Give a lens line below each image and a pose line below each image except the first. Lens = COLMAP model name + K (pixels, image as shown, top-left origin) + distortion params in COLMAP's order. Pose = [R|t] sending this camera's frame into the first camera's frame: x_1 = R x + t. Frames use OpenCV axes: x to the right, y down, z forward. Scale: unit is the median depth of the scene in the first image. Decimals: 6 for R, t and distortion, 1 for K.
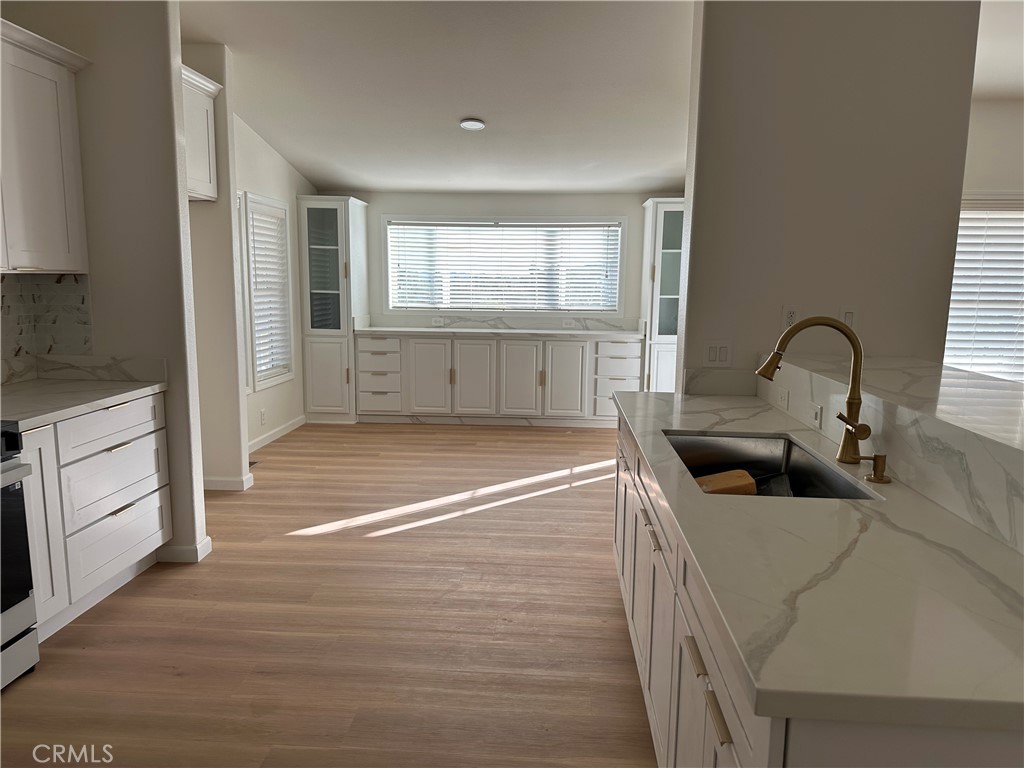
lens RADIAL K [[710.0, 0, 512.0], [0, 710.0, 384.0], [0, 0, 1]] dist [0.151321, -0.214322]
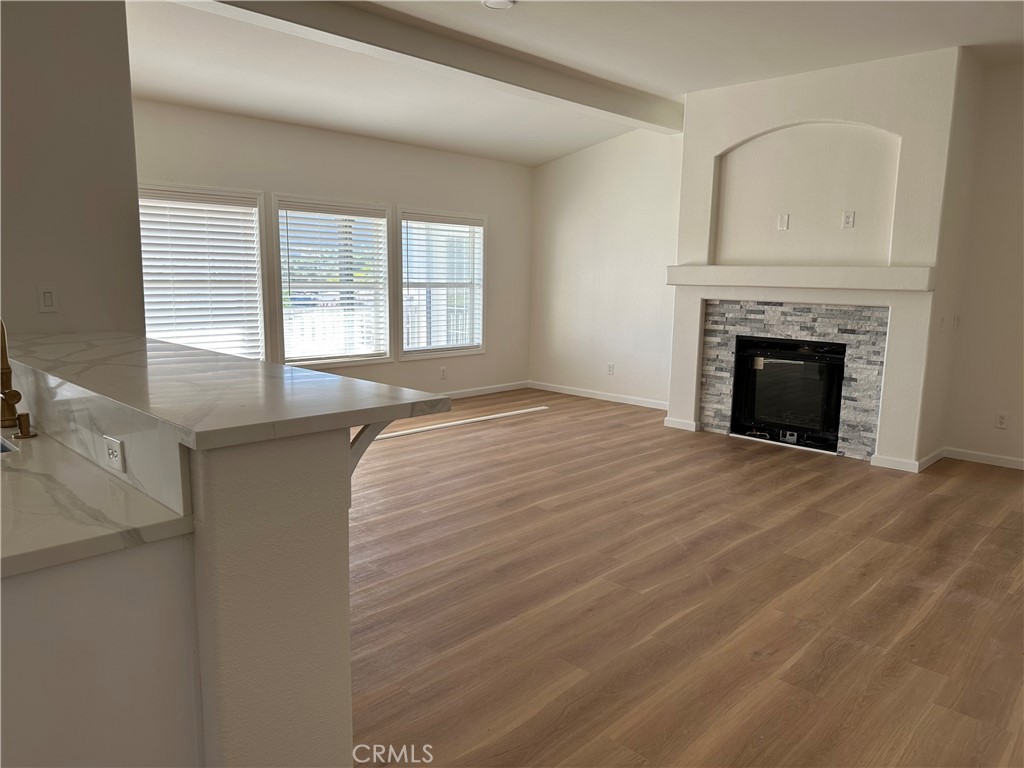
lens RADIAL K [[716.1, 0, 512.0], [0, 716.1, 384.0], [0, 0, 1]] dist [0.086317, -0.122574]
pose [[0.650322, -0.119940, 0.750131, 0.051934], [0.101736, 0.992313, 0.070463, 0.016407], [-0.752816, 0.030492, 0.657525, -0.104255]]
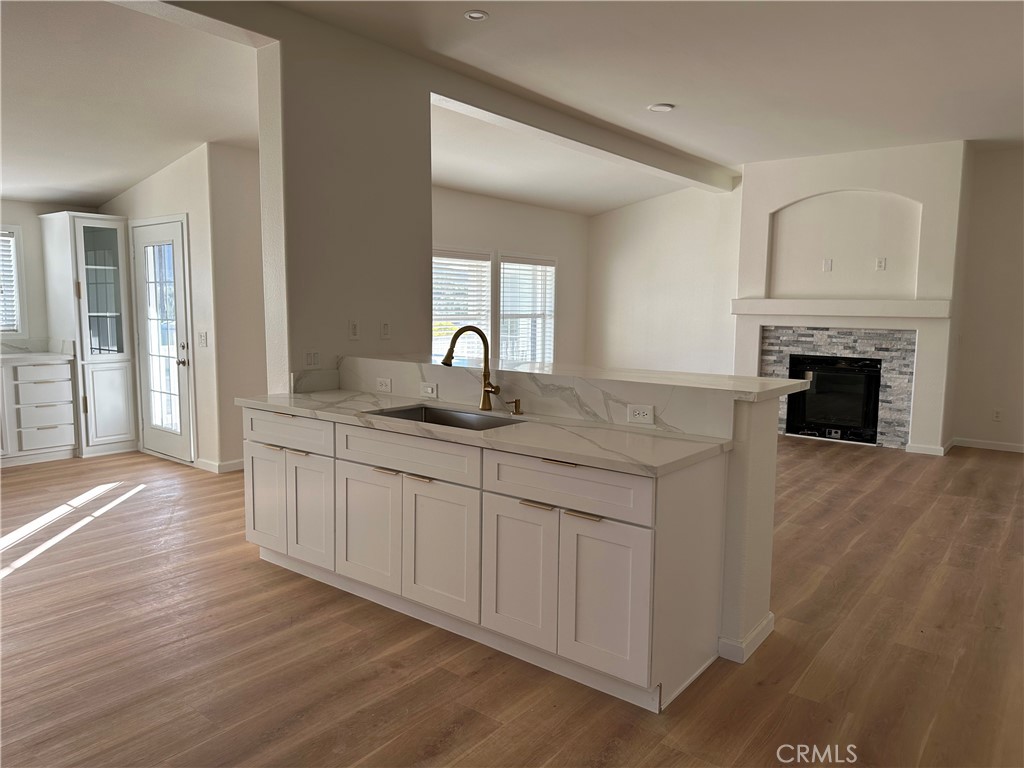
lens RADIAL K [[716.1, 0, 512.0], [0, 716.1, 384.0], [0, 0, 1]] dist [0.086317, -0.122574]
pose [[0.570449, -0.100153, 0.815204, -0.305922], [0.115392, 0.992466, 0.041183, -0.005255], [-0.813187, 0.070575, 0.577708, -0.009946]]
